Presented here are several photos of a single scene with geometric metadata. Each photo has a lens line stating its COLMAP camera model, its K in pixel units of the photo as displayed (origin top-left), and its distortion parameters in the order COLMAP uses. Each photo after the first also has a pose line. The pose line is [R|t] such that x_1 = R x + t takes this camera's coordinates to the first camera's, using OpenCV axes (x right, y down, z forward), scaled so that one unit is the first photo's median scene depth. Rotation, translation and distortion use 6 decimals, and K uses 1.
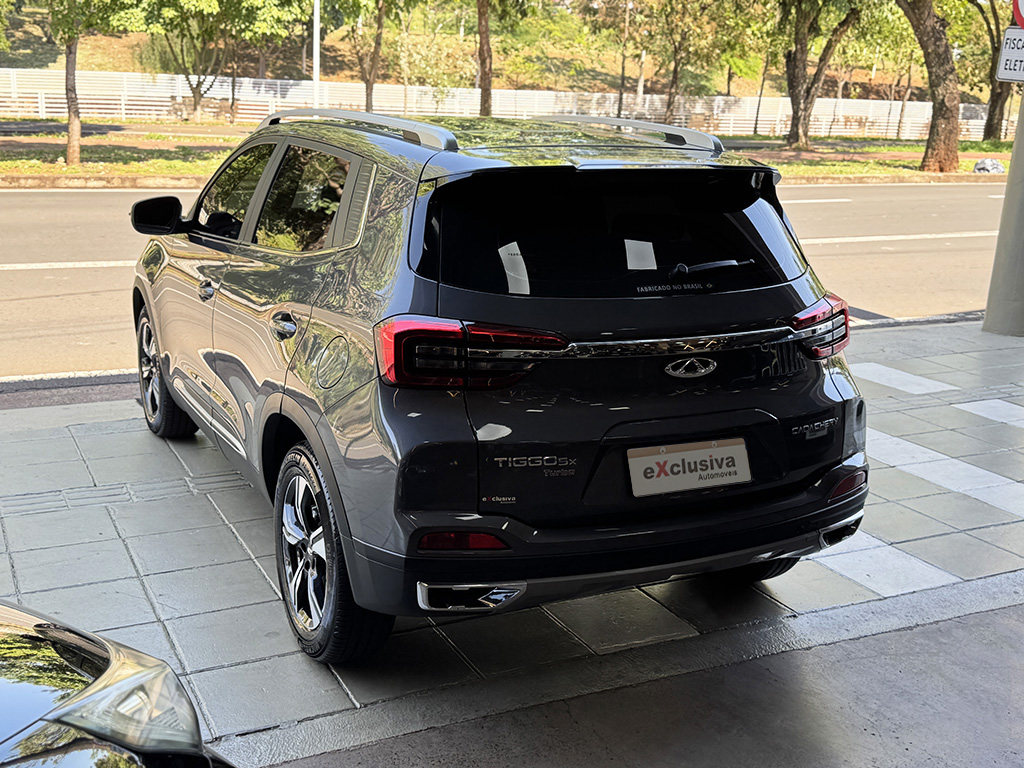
lens RADIAL K [[1148.4, 0, 512.0], [0, 1148.4, 384.0], [0, 0, 1]] dist [0.170398, -0.390670]
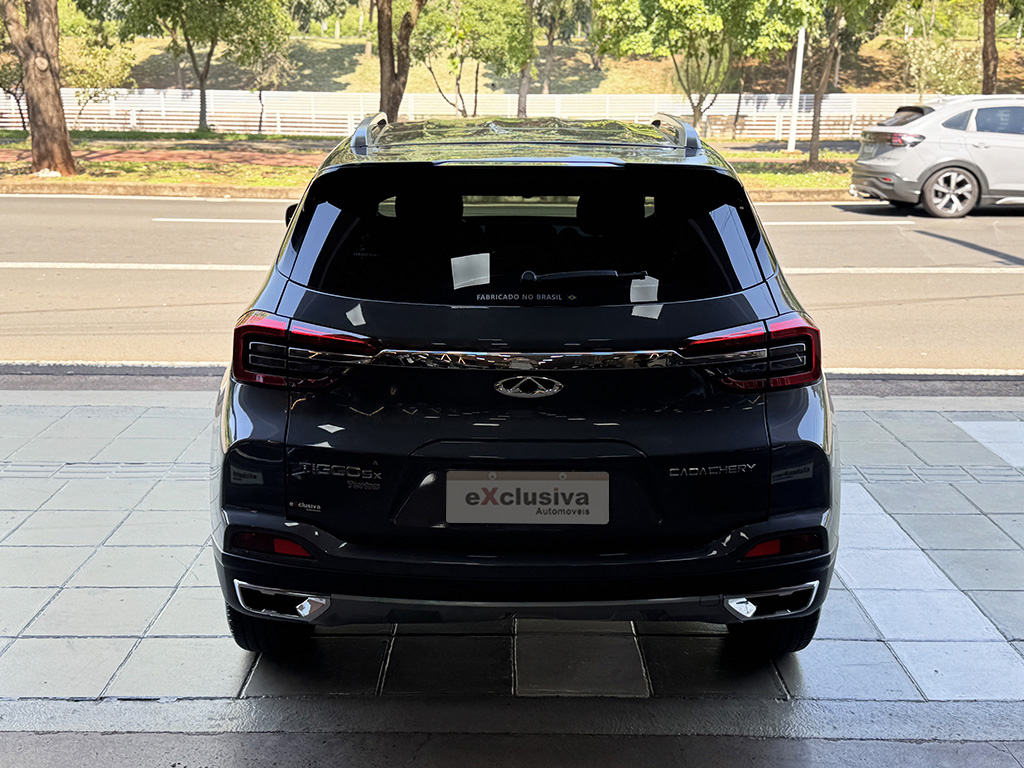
lens RADIAL K [[1148.4, 0, 512.0], [0, 1148.4, 384.0], [0, 0, 1]] dist [0.170398, -0.390670]
pose [[0.897464, 0.076156, -0.434464, 0.099297], [-0.082081, 0.996612, 0.005141, -0.003813], [0.433384, 0.031048, 0.900674, 0.035399]]
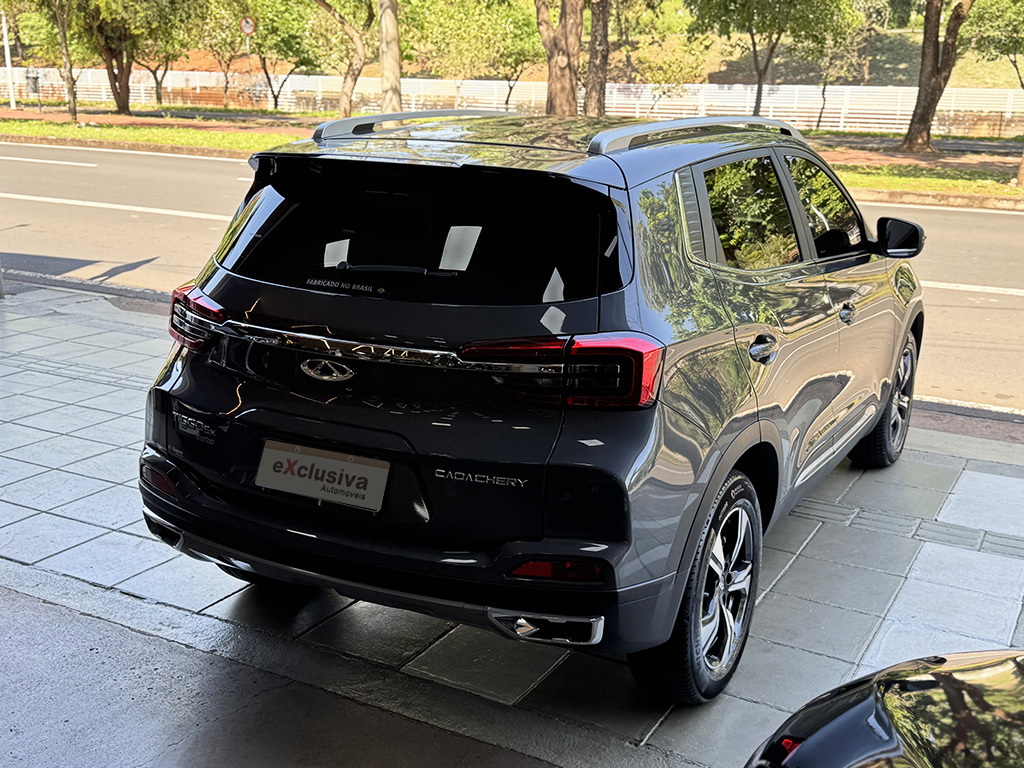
lens RADIAL K [[1148.4, 0, 512.0], [0, 1148.4, 384.0], [0, 0, 1]] dist [0.170398, -0.390670]
pose [[0.577725, 0.179499, -0.796250, 0.187207], [-0.196731, 0.977382, 0.077593, -0.020013], [0.792168, 0.111819, 0.599971, 0.103506]]
